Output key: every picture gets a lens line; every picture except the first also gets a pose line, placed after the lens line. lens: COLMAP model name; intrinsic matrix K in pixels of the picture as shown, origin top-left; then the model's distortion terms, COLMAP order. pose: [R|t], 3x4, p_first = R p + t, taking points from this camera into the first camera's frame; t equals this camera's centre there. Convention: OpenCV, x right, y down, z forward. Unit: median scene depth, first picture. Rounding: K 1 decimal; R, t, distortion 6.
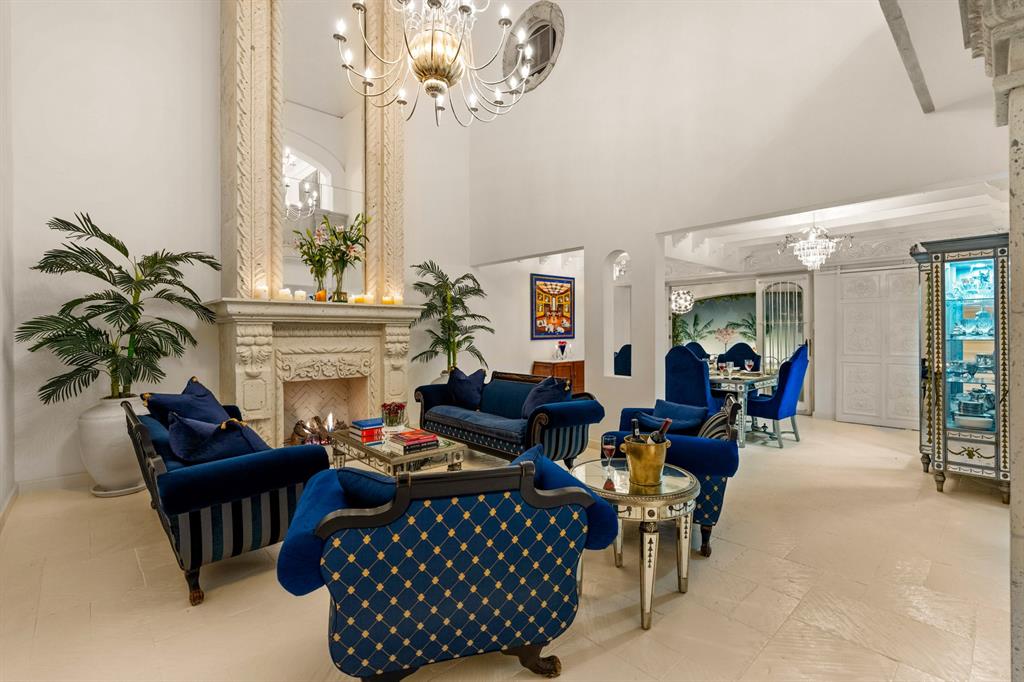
lens RADIAL K [[469.9, 0, 512.6], [0, 469.9, 334.6], [0, 0, 1]] dist [-0.004229, -0.000174]
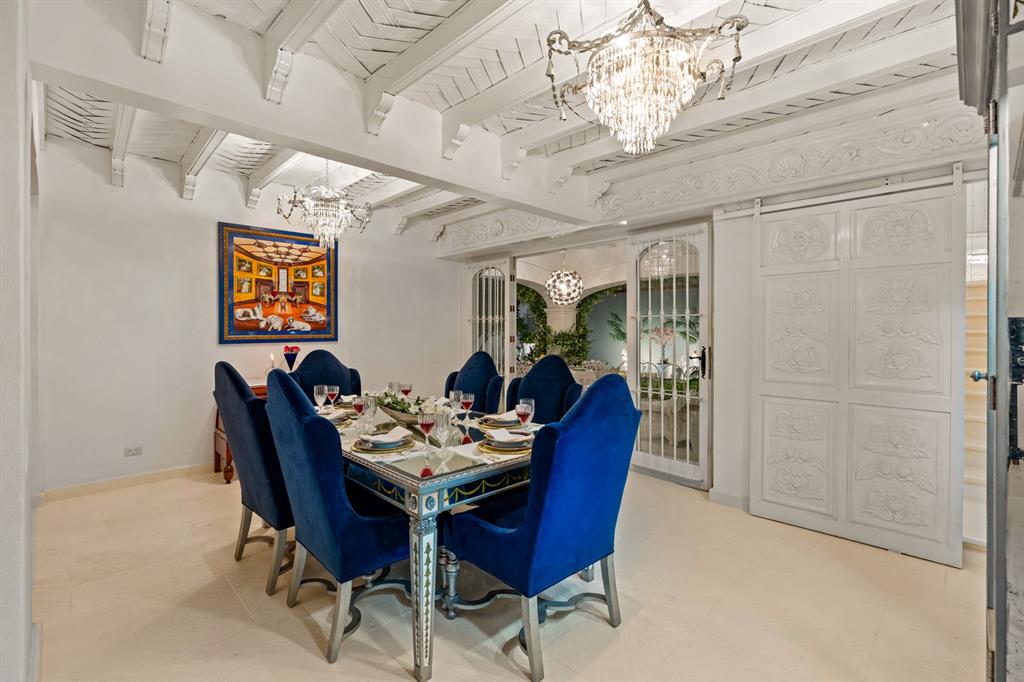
lens RADIAL K [[469.9, 0, 508.1], [0, 469.9, 333.9], [0, 0, 1]] dist [-0.004229, -0.000174]
pose [[0.999414, 0.006851, 0.033529, 0.346822], [-0.006939, 0.999973, 0.002487, -0.003546], [-0.033511, -0.002718, 0.999435, 0.427411]]
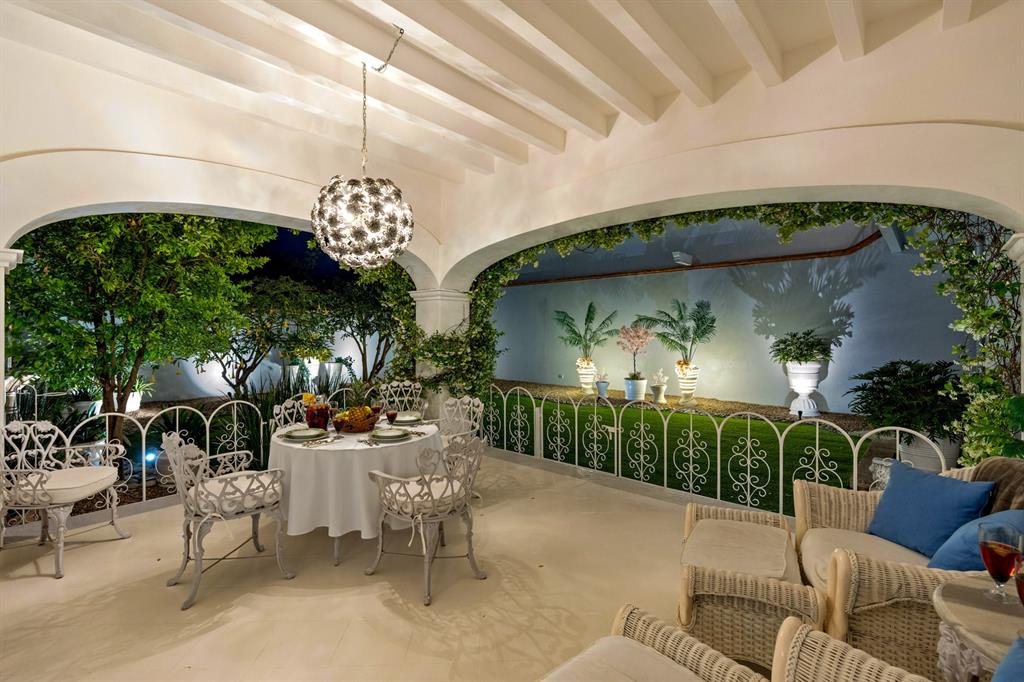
lens RADIAL K [[469.9, 0, 514.6], [0, 469.9, 338.1], [0, 0, 1]] dist [-0.004229, -0.000174]
pose [[0.995957, 0.005835, 0.089643, 0.577767], [-0.006782, 0.999924, 0.010261, -0.009139], [-0.089577, -0.010827, 0.995921, 0.996486]]
